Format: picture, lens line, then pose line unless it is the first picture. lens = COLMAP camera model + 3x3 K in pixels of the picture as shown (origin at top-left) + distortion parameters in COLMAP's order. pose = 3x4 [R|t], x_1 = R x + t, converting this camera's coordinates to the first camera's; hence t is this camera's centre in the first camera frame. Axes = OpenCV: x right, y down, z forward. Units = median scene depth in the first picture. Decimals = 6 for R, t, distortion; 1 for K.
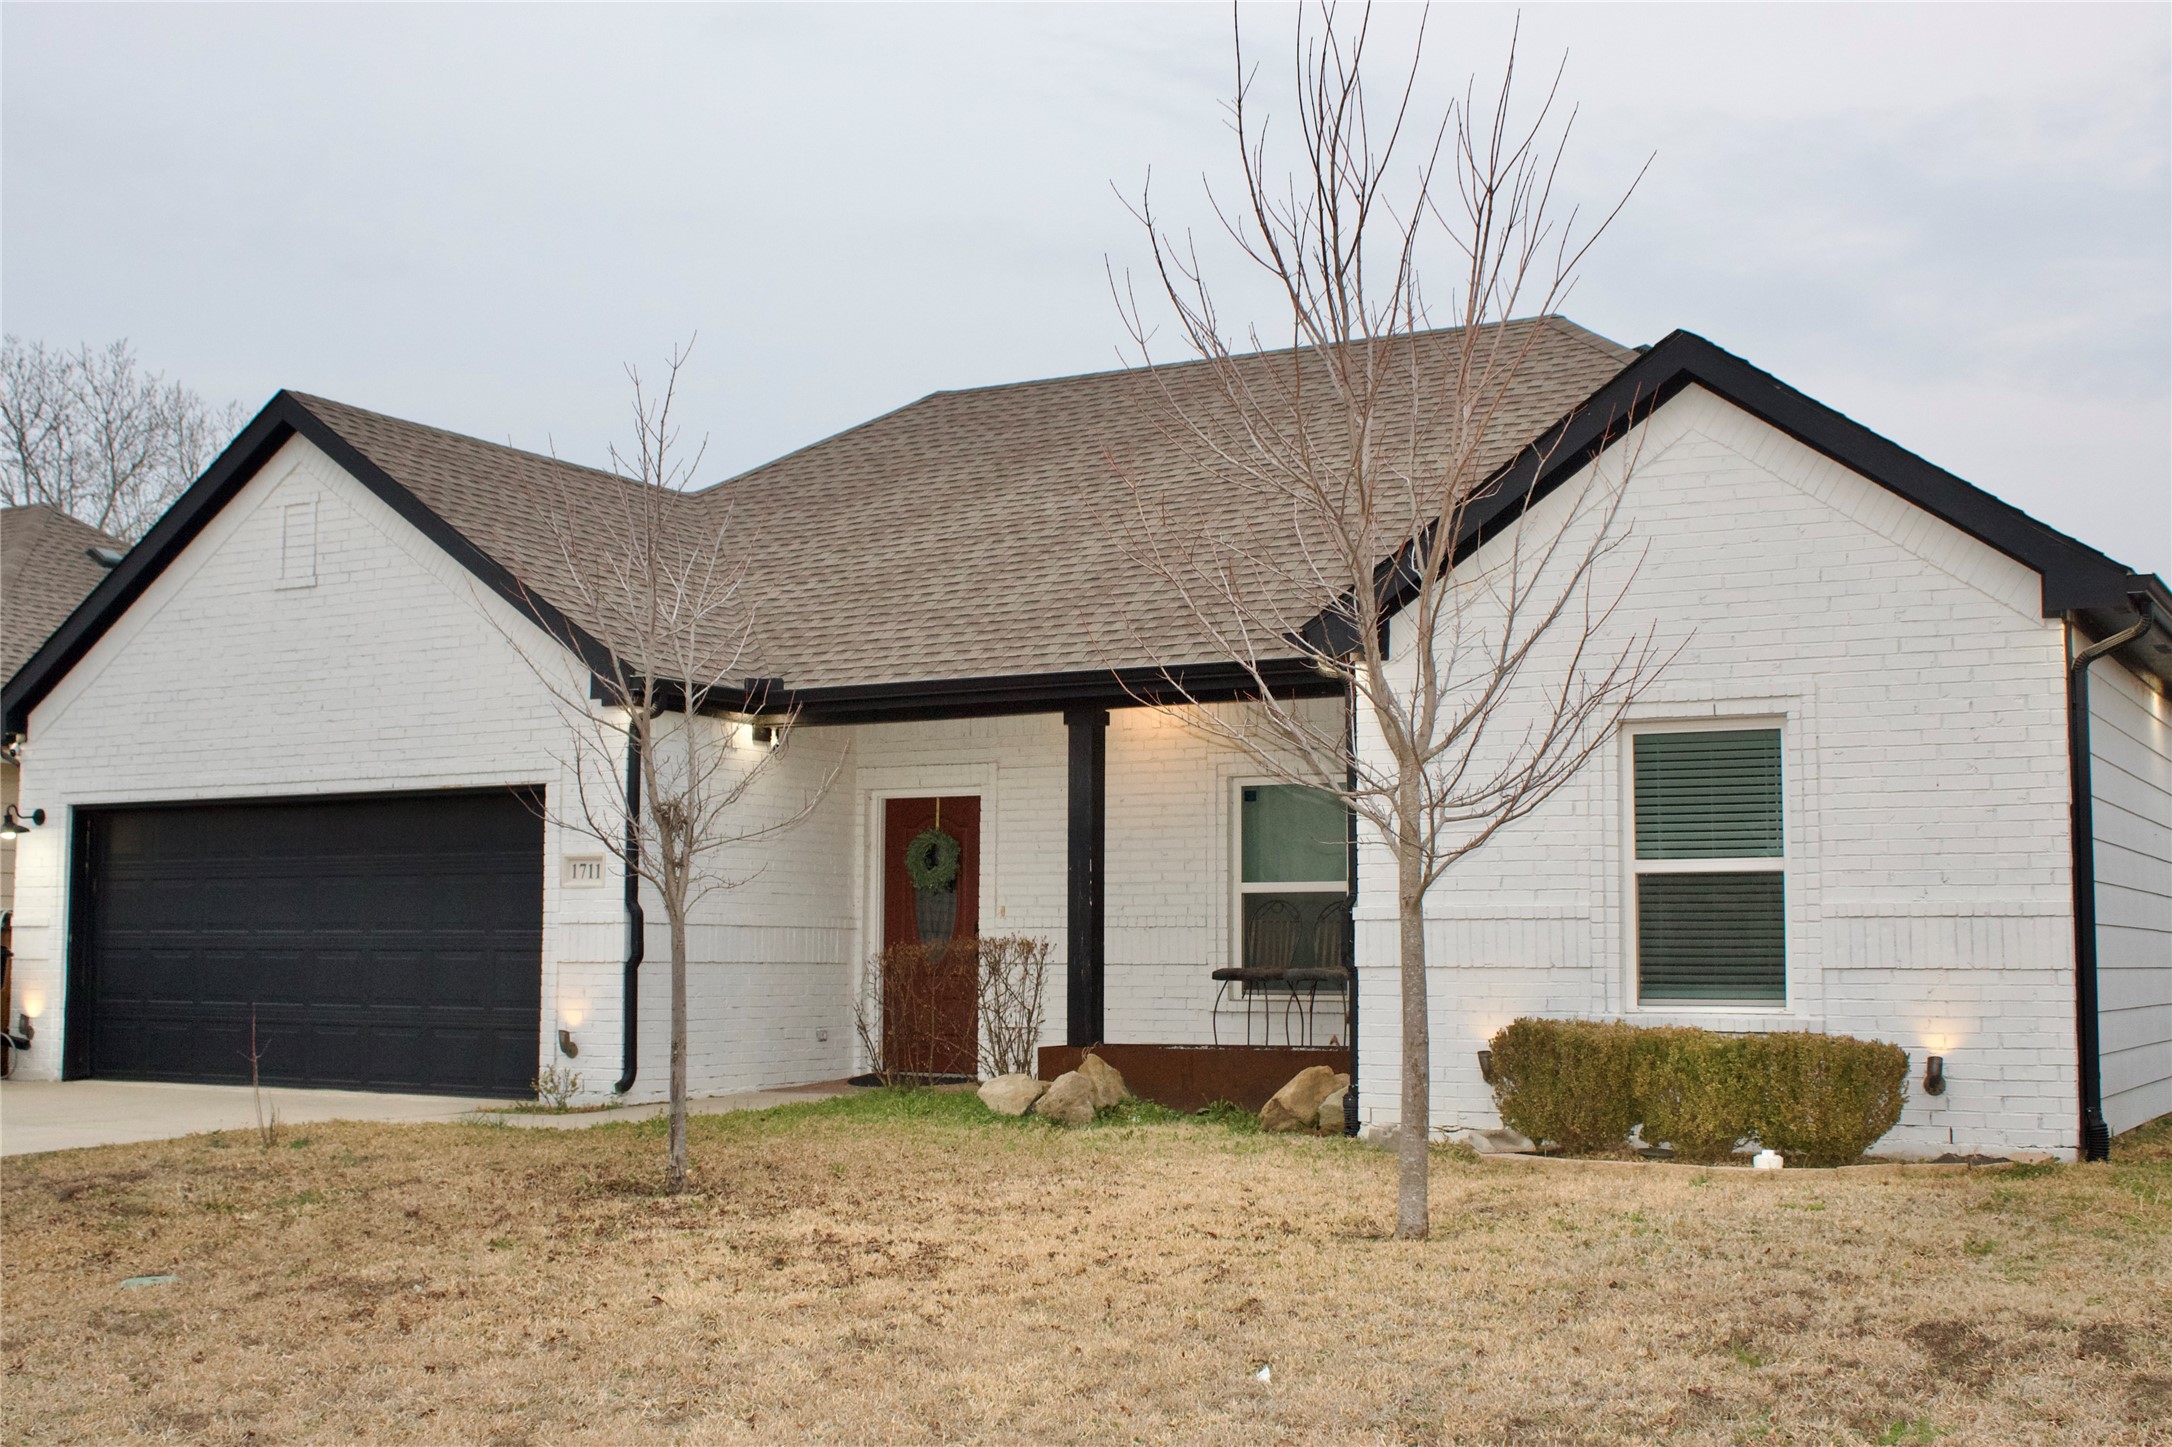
lens RADIAL K [[2525.7, 0, 1086.0], [0, 2525.7, 723.5], [0, 0, 1]] dist [-0.095935, 0.005861]
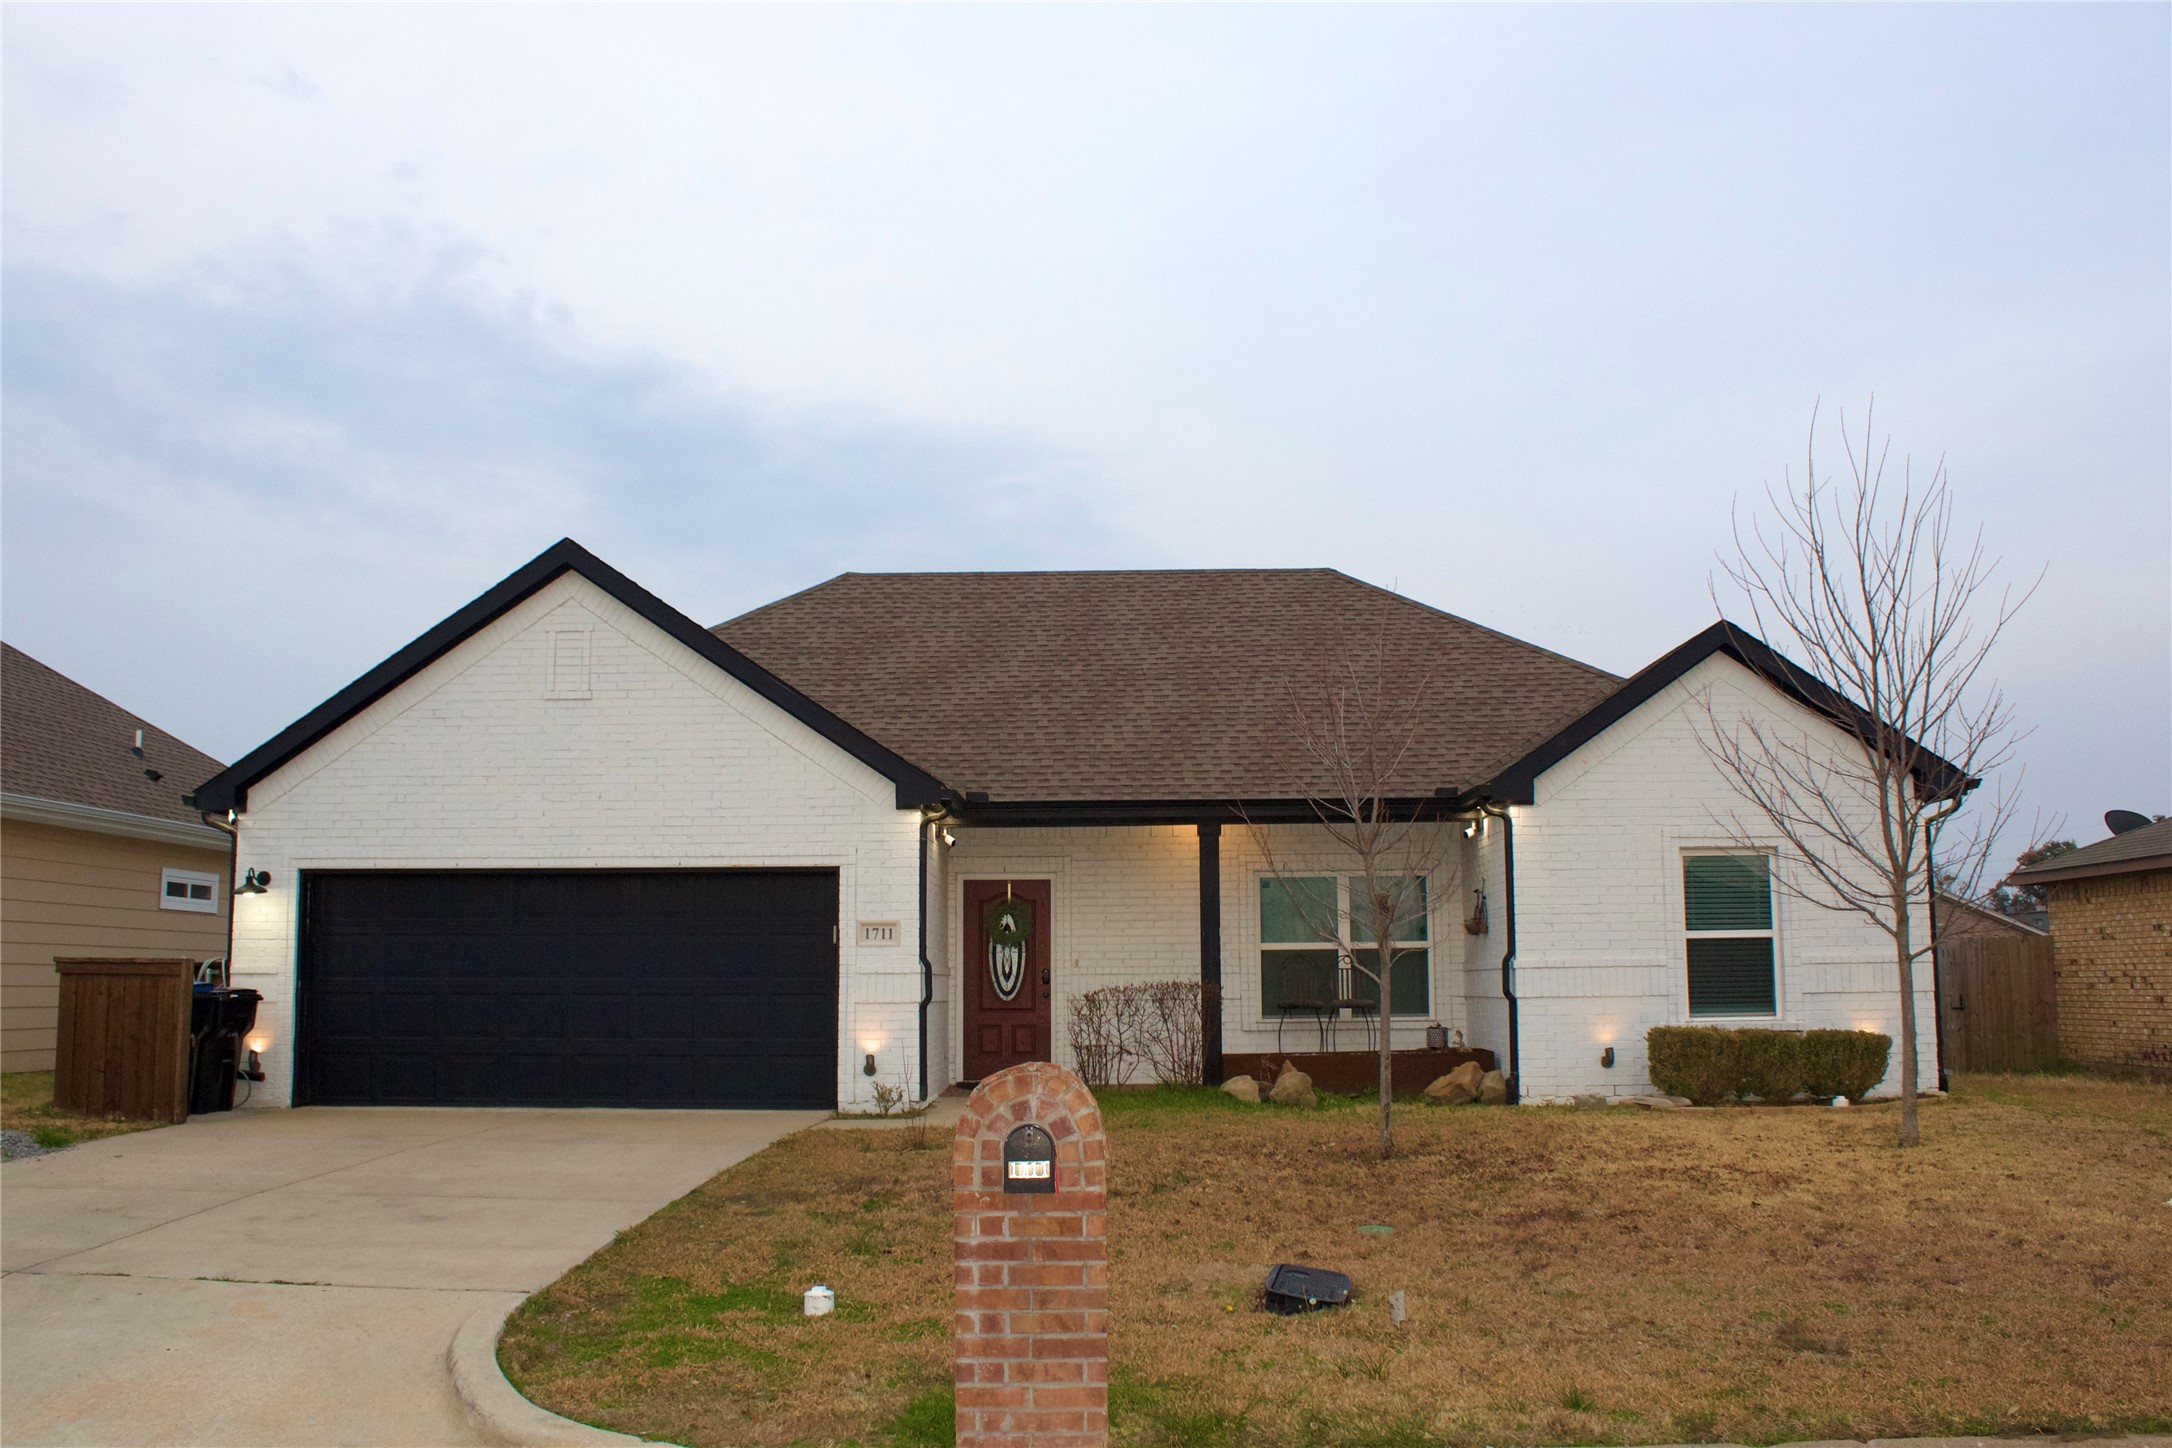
lens RADIAL K [[1853.5, 0, 1086.0], [0, 1853.5, 724.0], [0, 0, 1]] dist [-0.125455, 0.003469]
pose [[0.874421, 0.059328, 0.481527, -0.568207], [-0.035886, 0.997686, -0.057756, 0.001006], [-0.483839, 0.033223, 0.874526, 0.095326]]
